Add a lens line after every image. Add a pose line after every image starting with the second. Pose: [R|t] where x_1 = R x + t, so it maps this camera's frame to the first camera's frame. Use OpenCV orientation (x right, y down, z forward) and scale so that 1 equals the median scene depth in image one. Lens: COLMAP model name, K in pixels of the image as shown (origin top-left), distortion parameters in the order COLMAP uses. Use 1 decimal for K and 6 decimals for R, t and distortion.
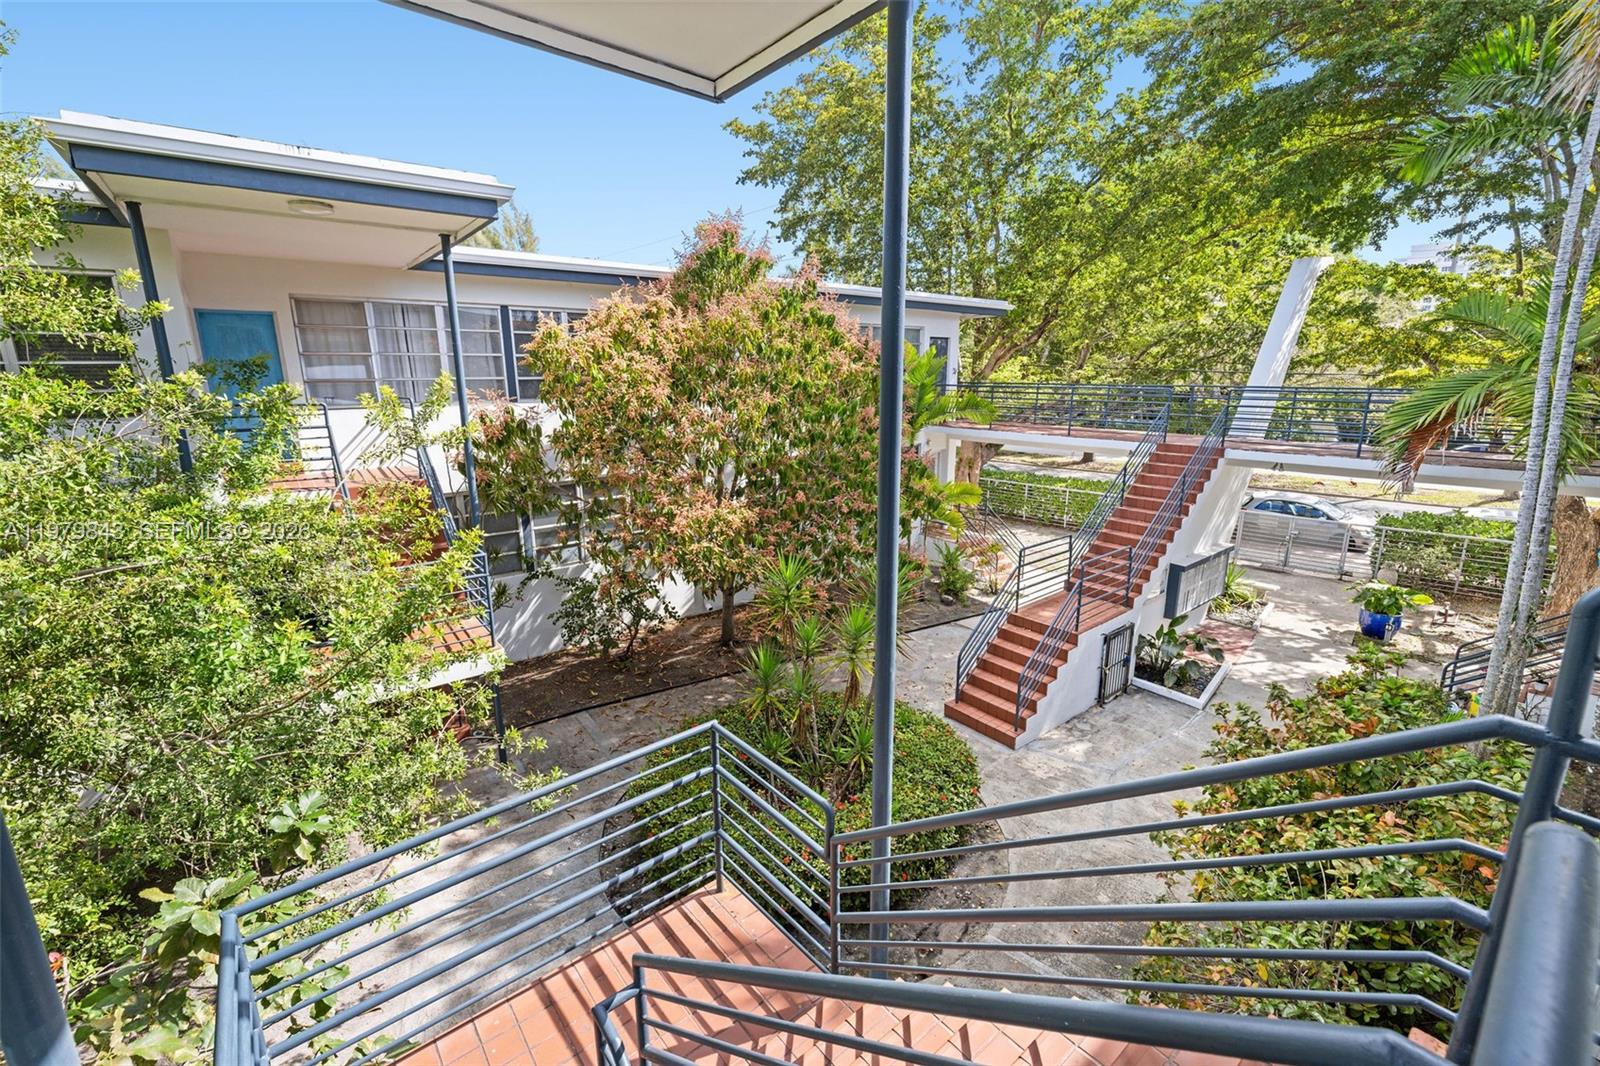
lens RADIAL K [[673.8, 0, 800.0], [0, 673.8, 533.0], [0, 0, 1]] dist [-0.000986, 0.000452]
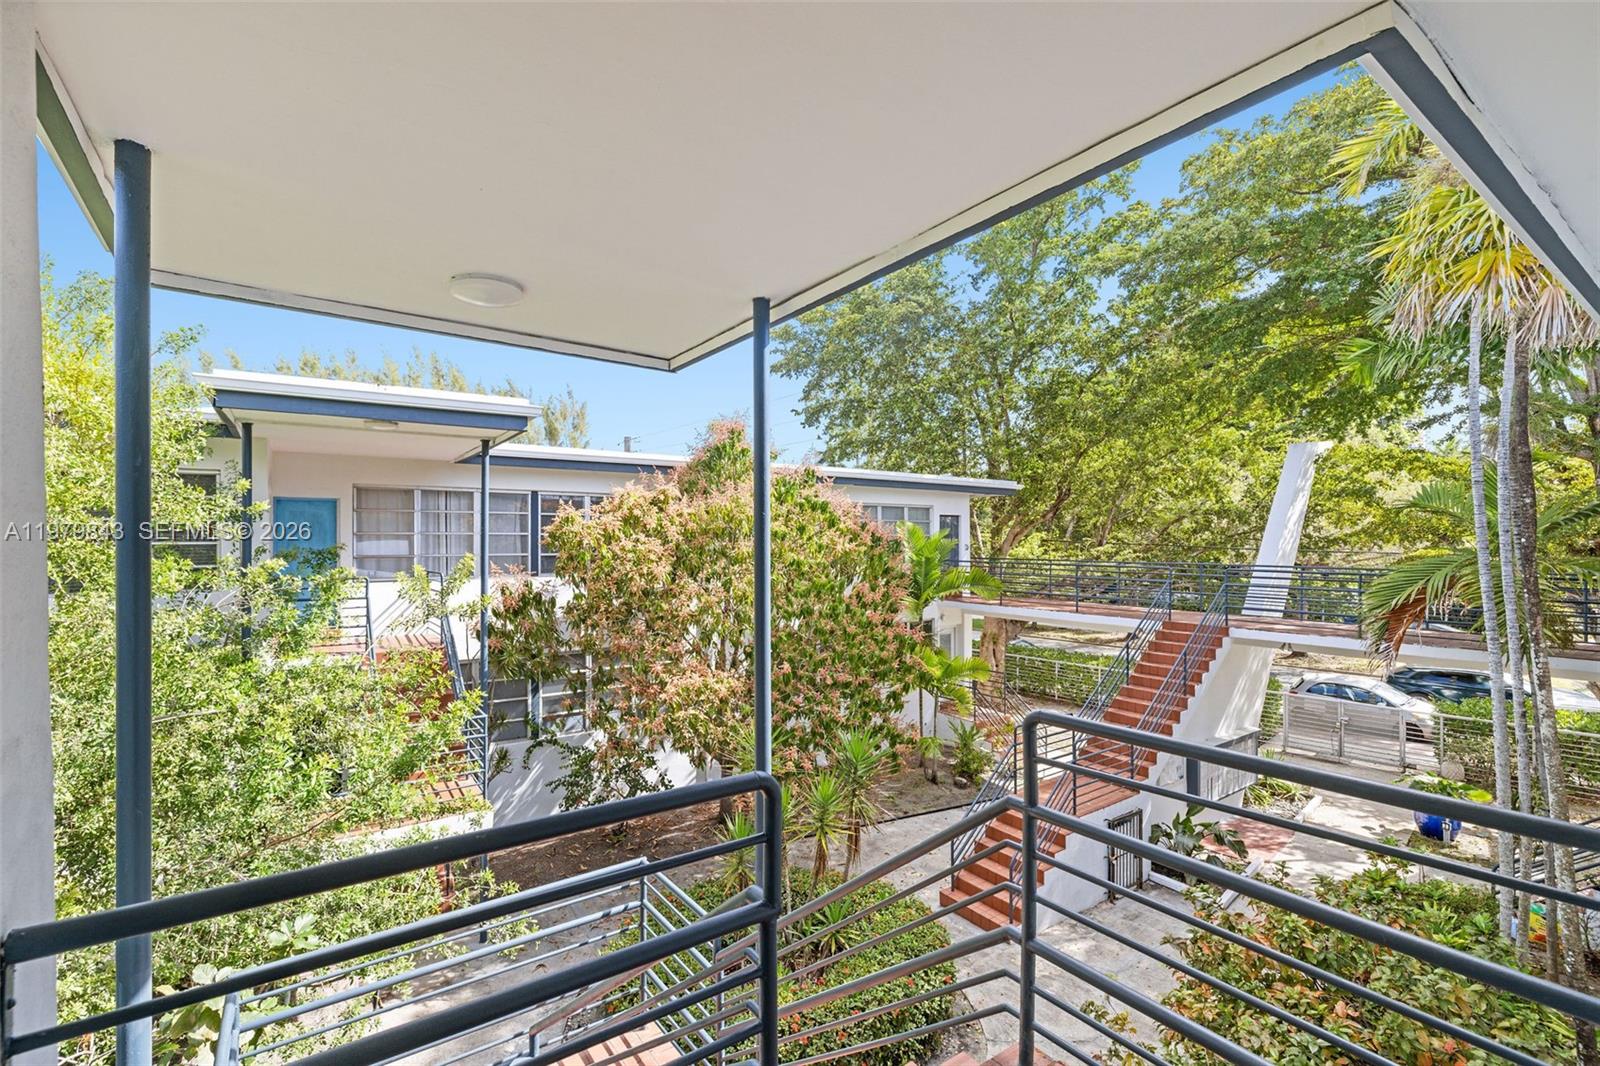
lens RADIAL K [[711.7, 0, 791.4], [0, 711.7, 546.5], [0, 0, 1]] dist [-0.000175, -0.000301]
pose [[0.997542, 0.006083, -0.069809, 0.060118], [-0.021659, 0.974211, -0.224596, 0.007221], [0.066643, 0.225556, 0.971948, -0.086229]]
